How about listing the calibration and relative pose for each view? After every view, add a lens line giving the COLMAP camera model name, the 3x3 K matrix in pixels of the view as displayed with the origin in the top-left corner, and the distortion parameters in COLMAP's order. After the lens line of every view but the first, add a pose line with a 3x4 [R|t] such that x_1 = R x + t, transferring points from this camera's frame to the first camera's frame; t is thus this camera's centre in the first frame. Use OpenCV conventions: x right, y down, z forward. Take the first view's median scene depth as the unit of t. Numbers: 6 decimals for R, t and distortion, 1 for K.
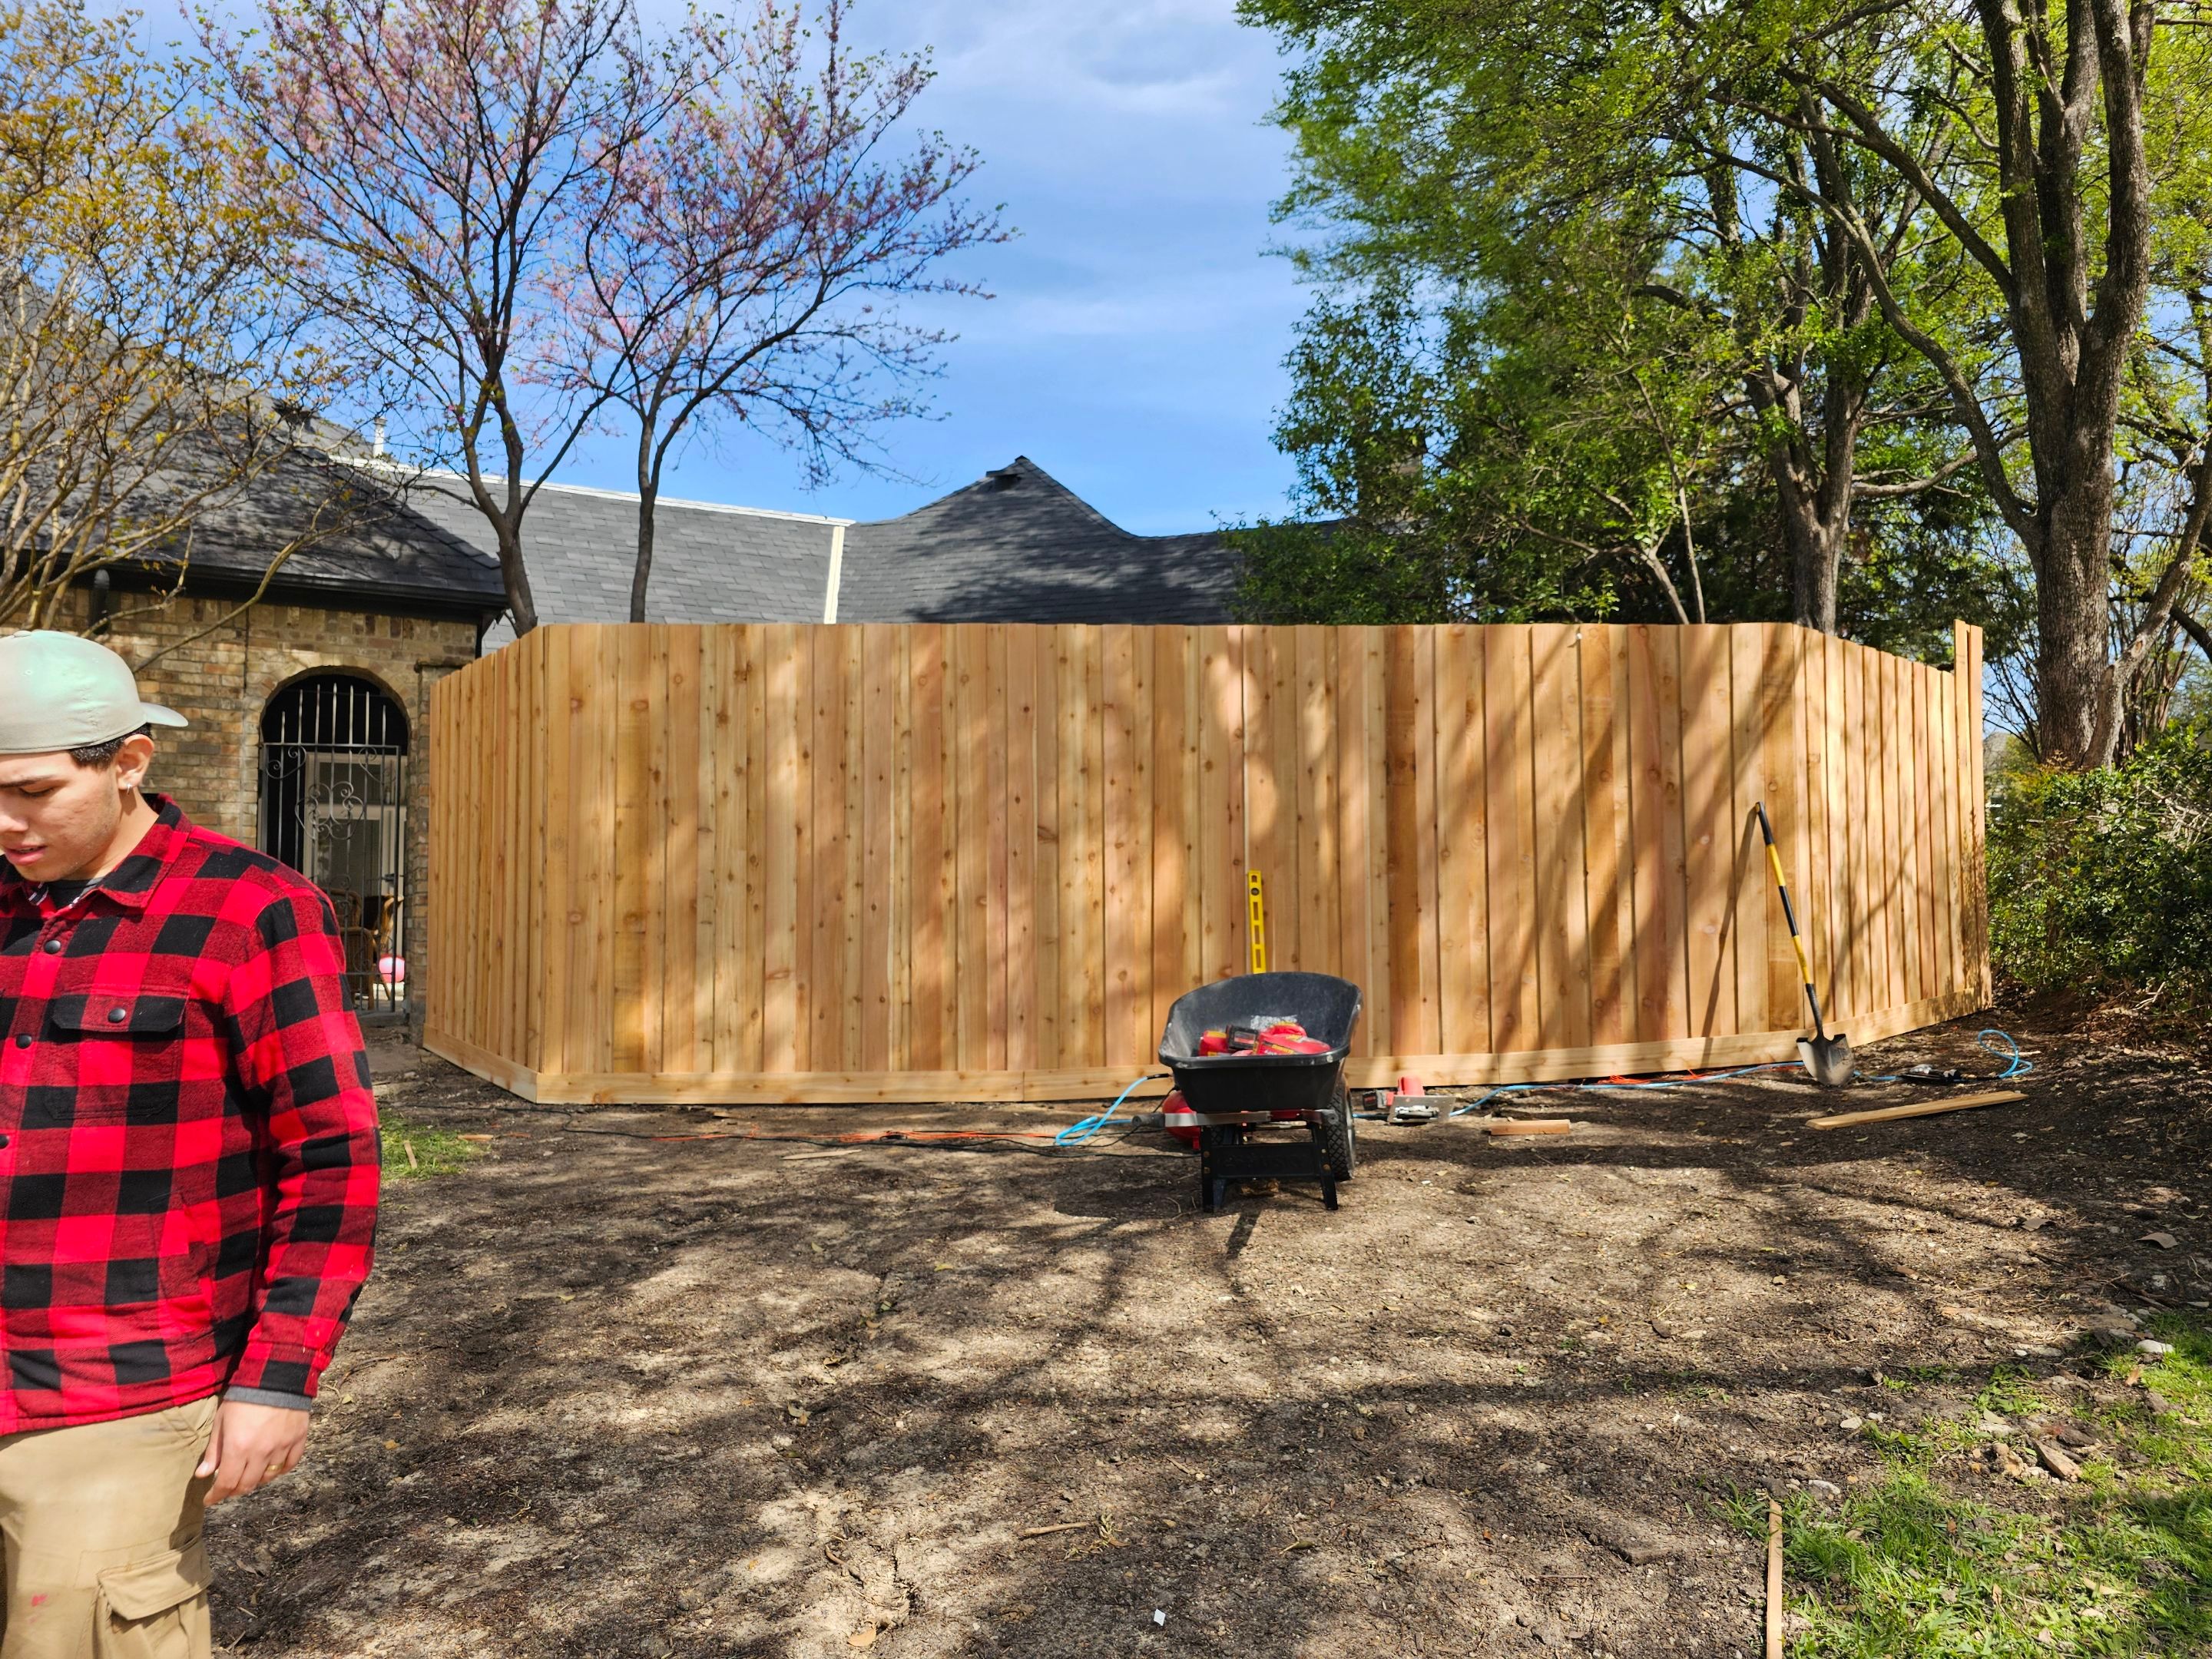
lens RADIAL K [[1485.2, 0, 1110.2], [0, 1485.2, 815.8], [0, 0, 1]] dist [0.048499, -0.031087]
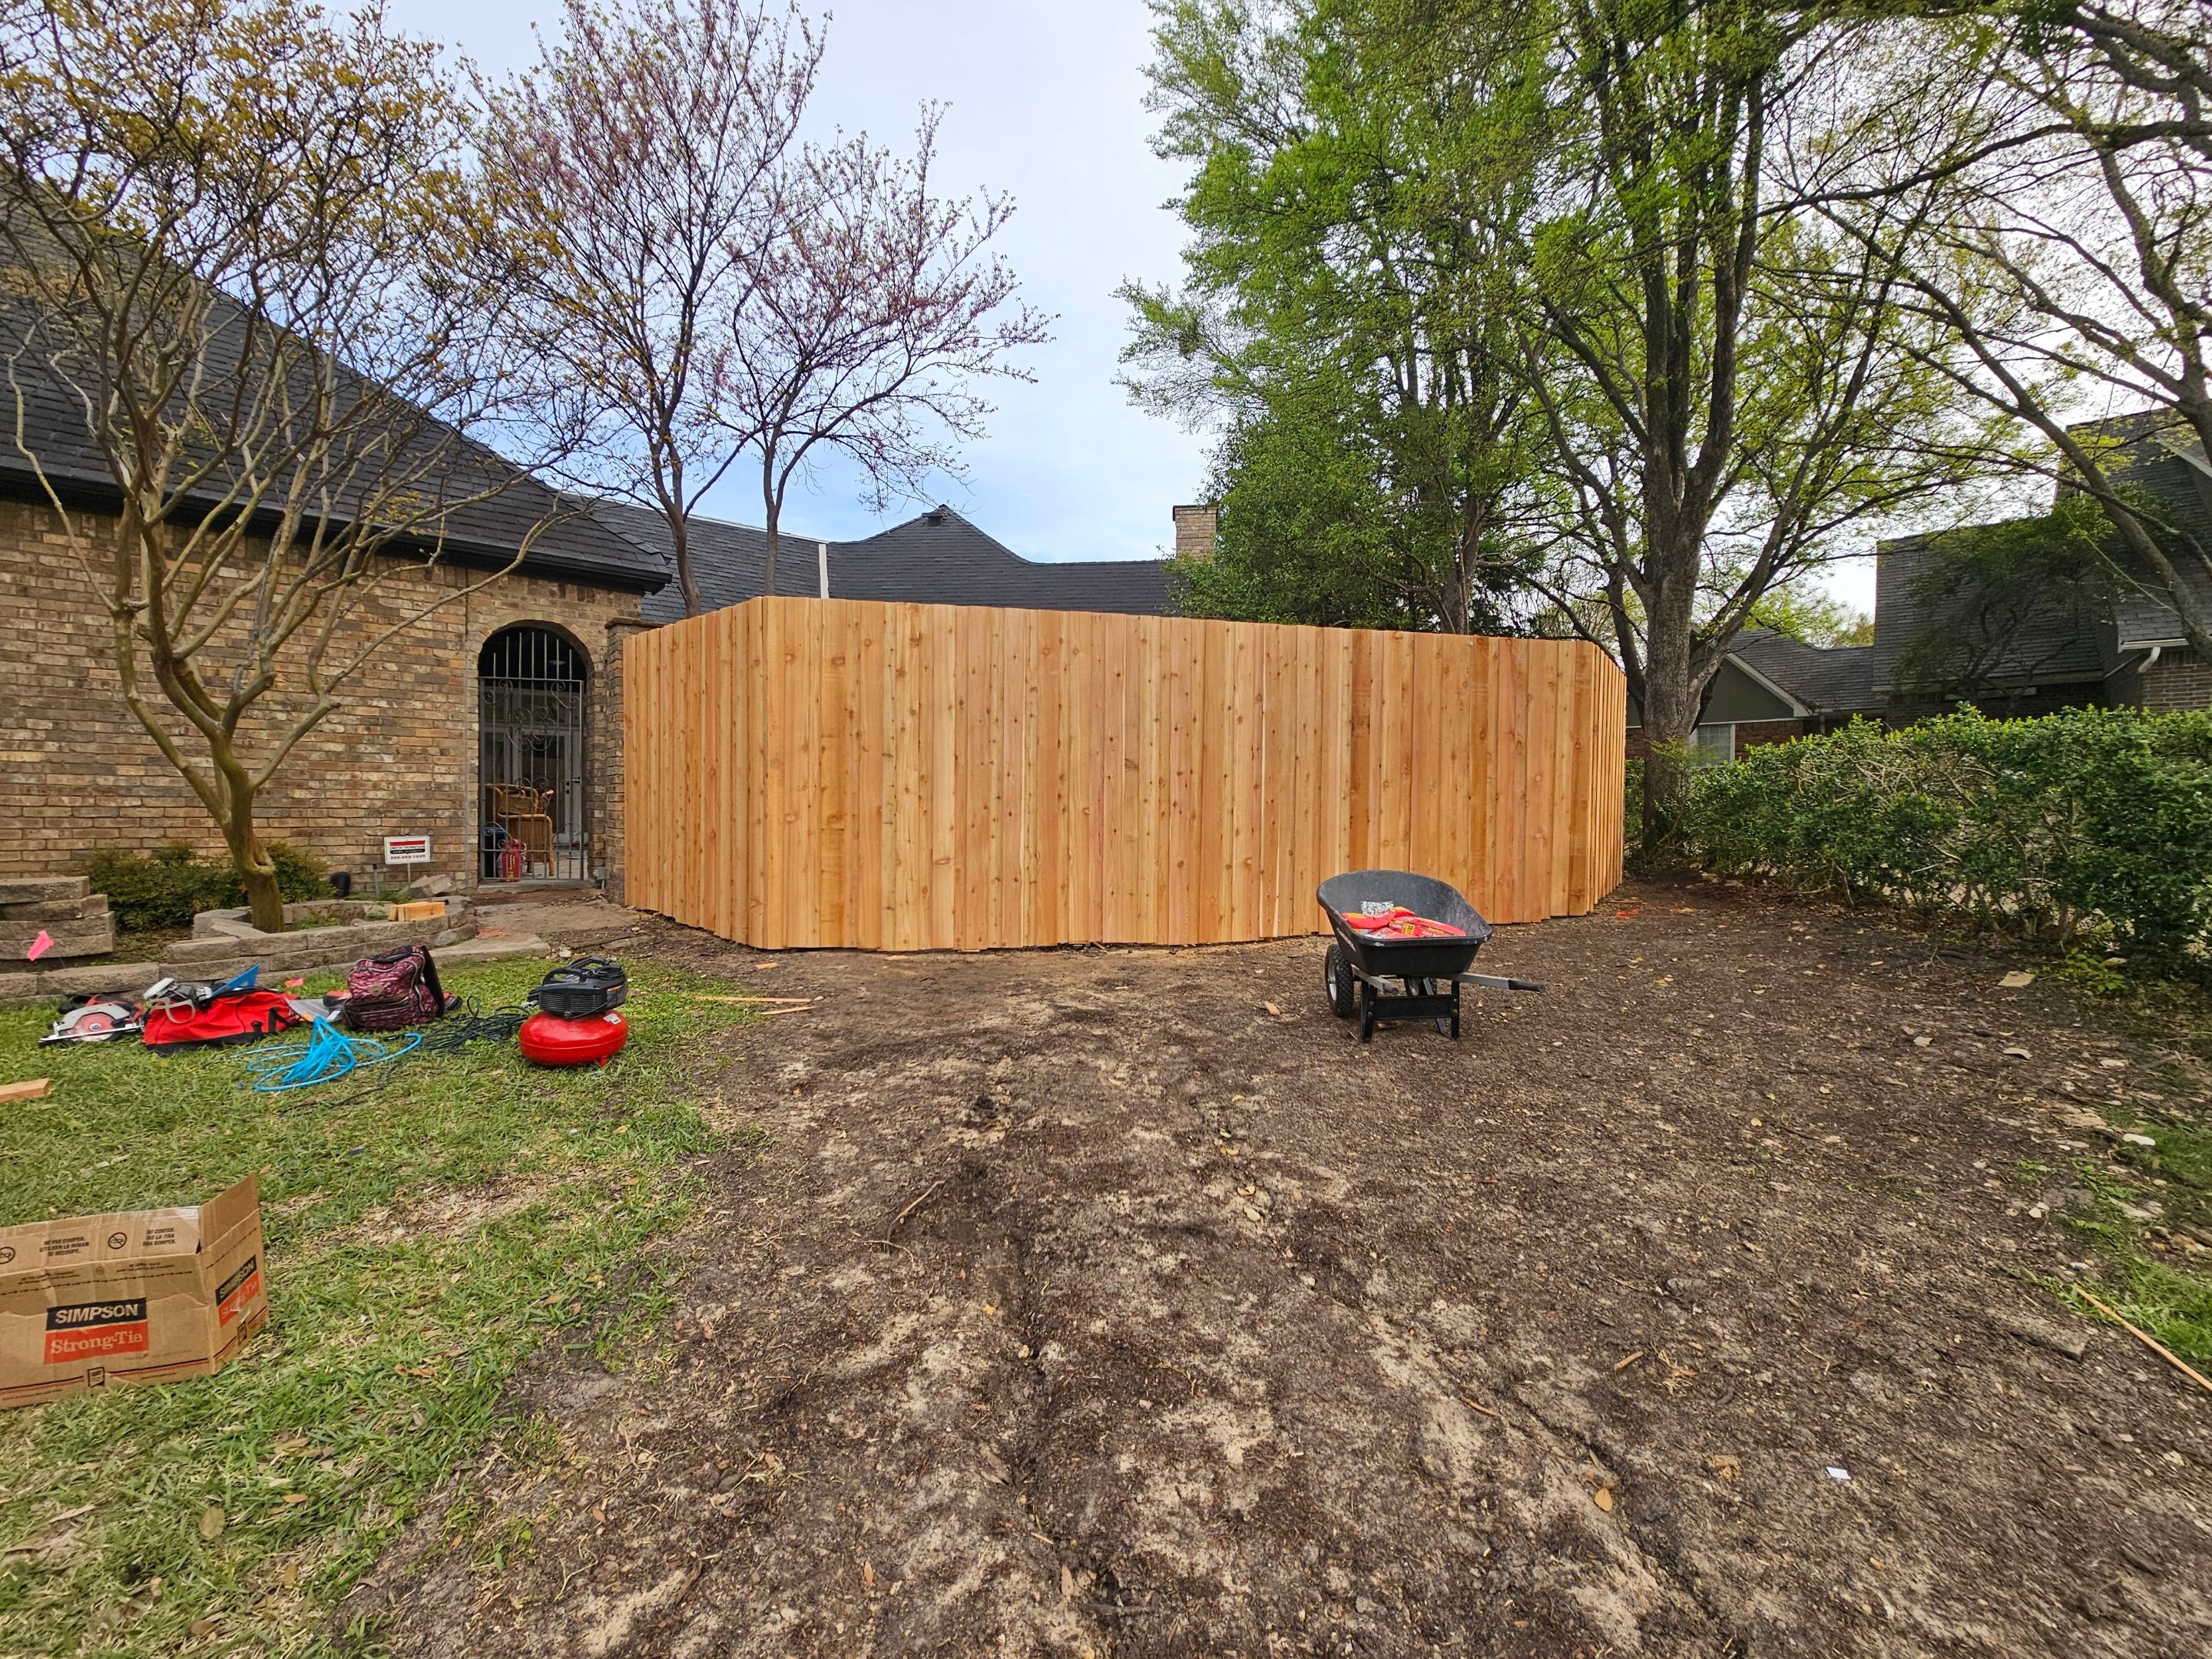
lens RADIAL K [[904.3, 0, 1104.0], [0, 904.3, 817.4], [0, 0, 1]] dist [0.001862, -0.000295]
pose [[0.982992, 0.013401, 0.183159, -0.167167], [-0.028331, 0.996461, 0.079142, -0.003626], [-0.181450, -0.082985, 0.979893, 0.109620]]
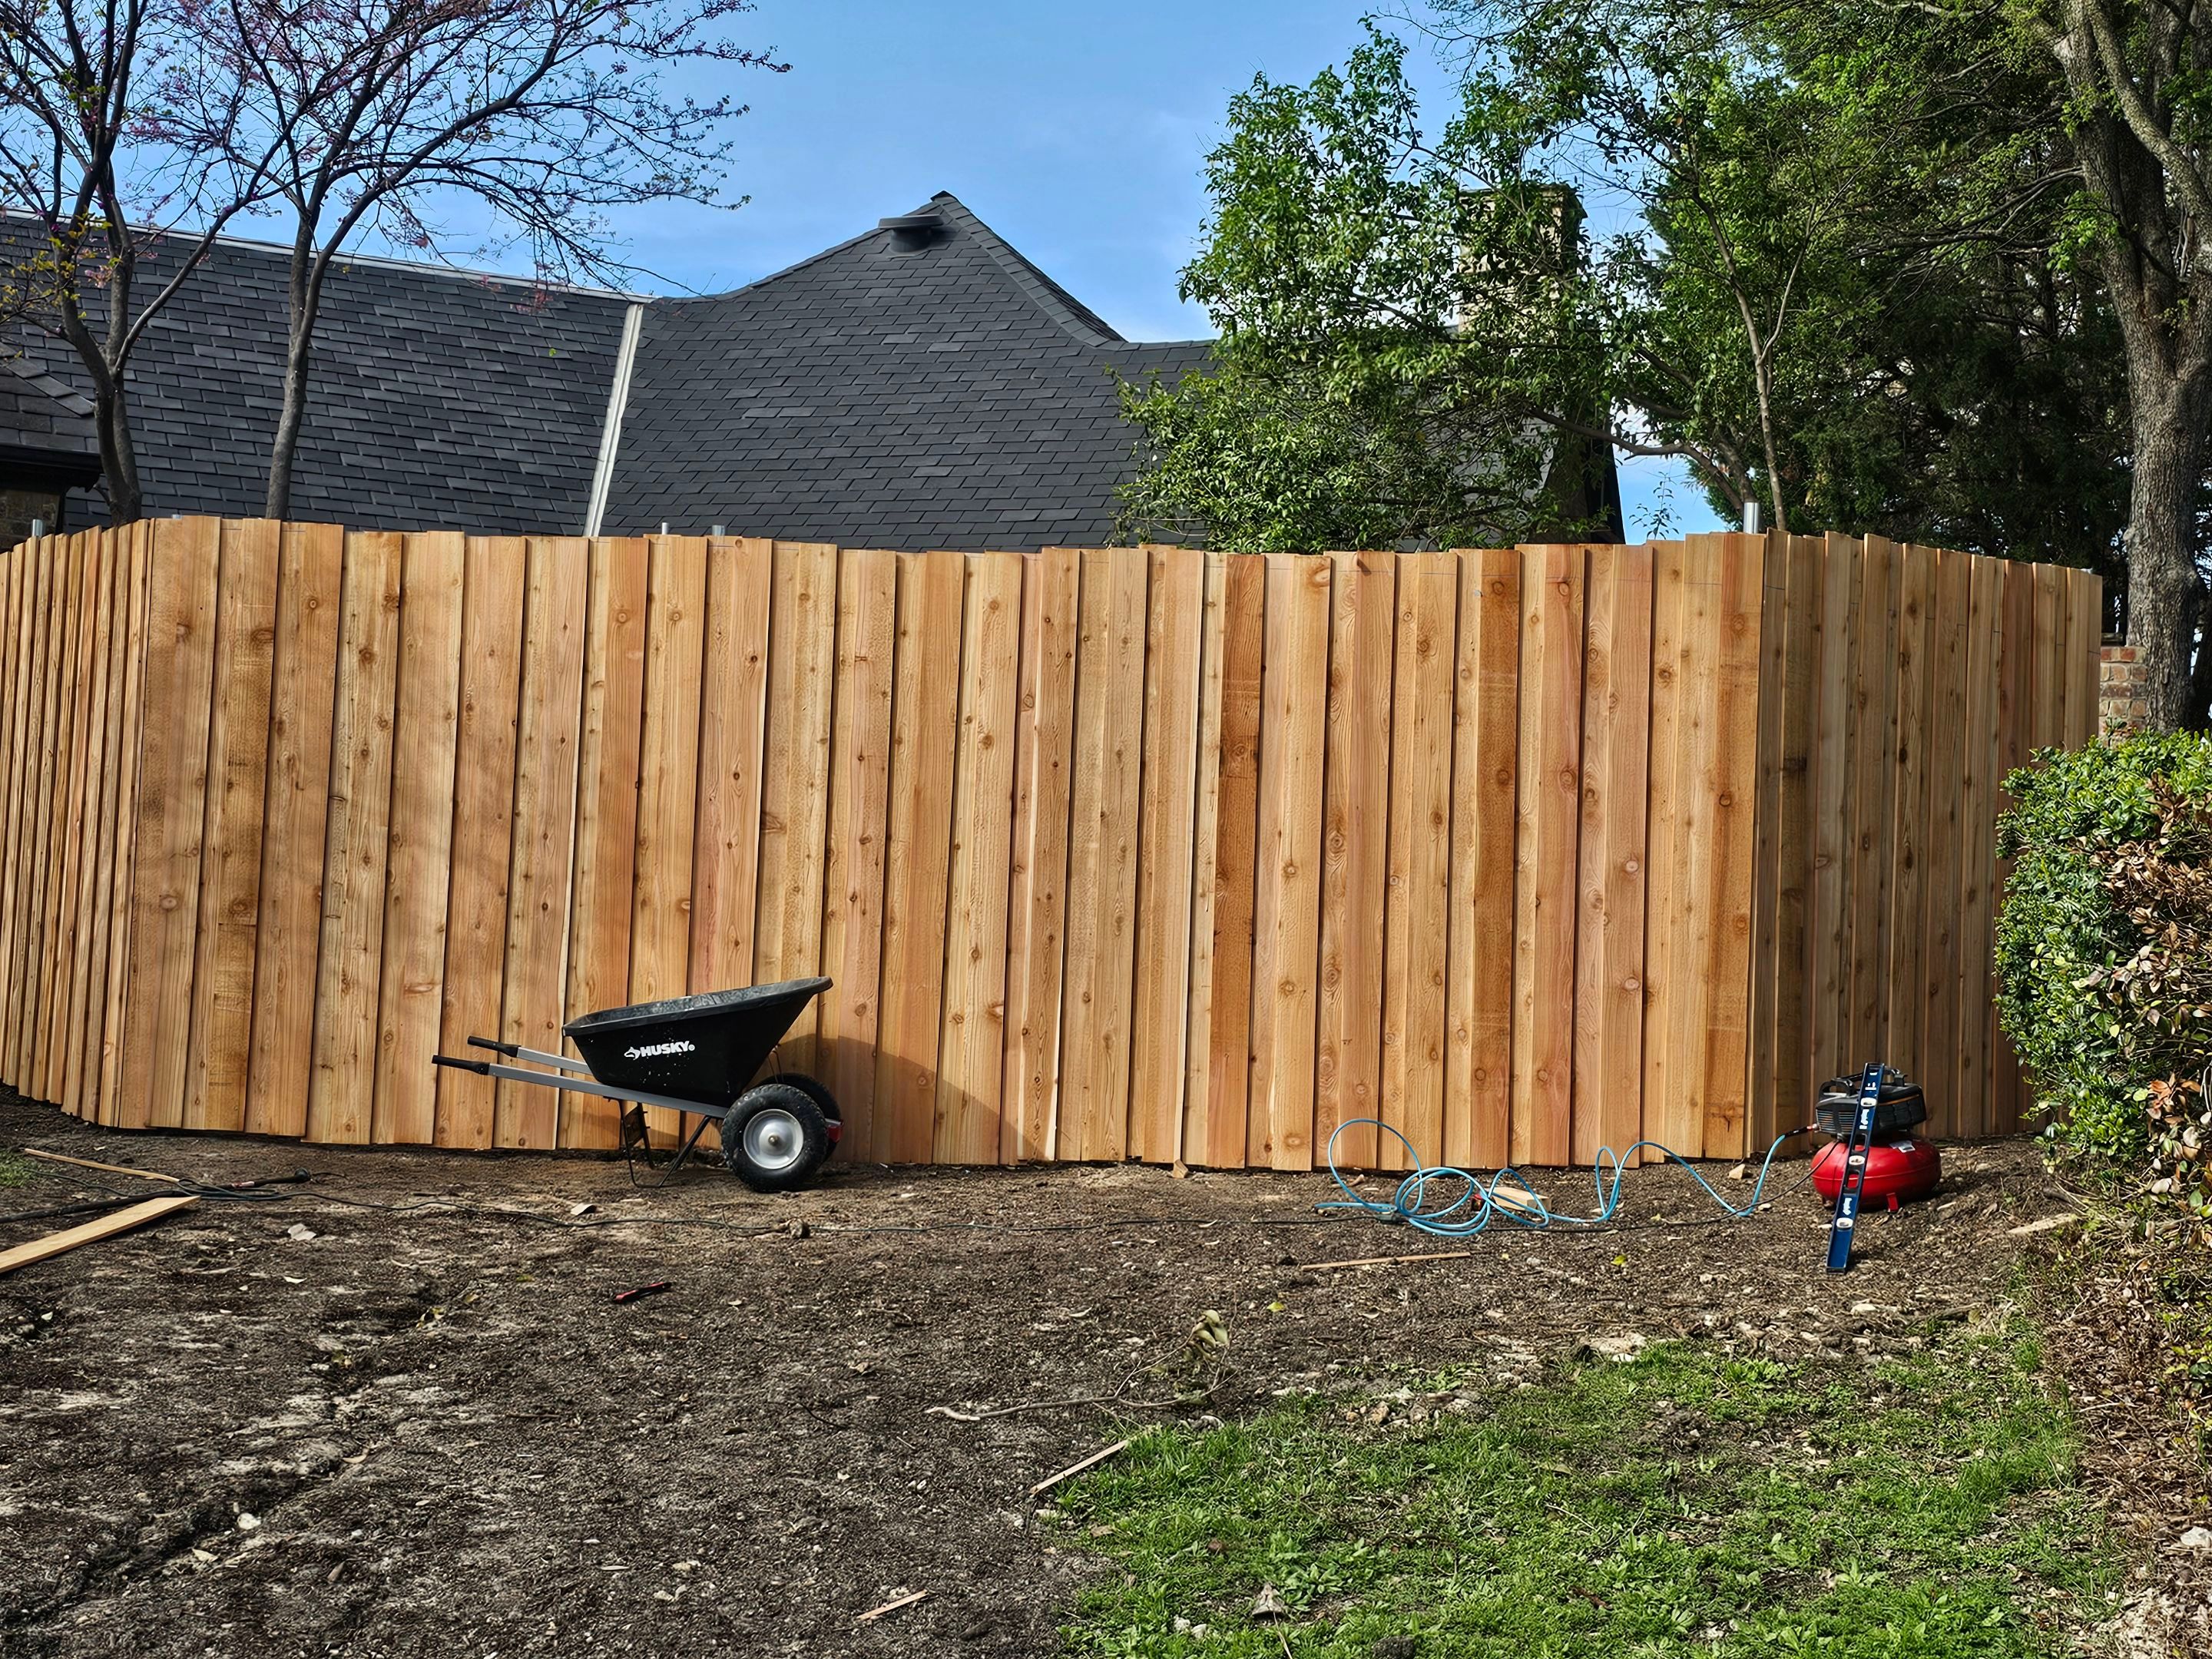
lens RADIAL K [[2779.6, 0, 1123.9], [0, 2779.6, 835.8], [0, 0, 1]] dist [-0.030230, 0.000000]
pose [[0.998855, 0.043024, -0.020932, 0.126663], [-0.042685, 0.998954, 0.016391, -0.009074], [0.021615, -0.015479, 0.999647, -0.330669]]
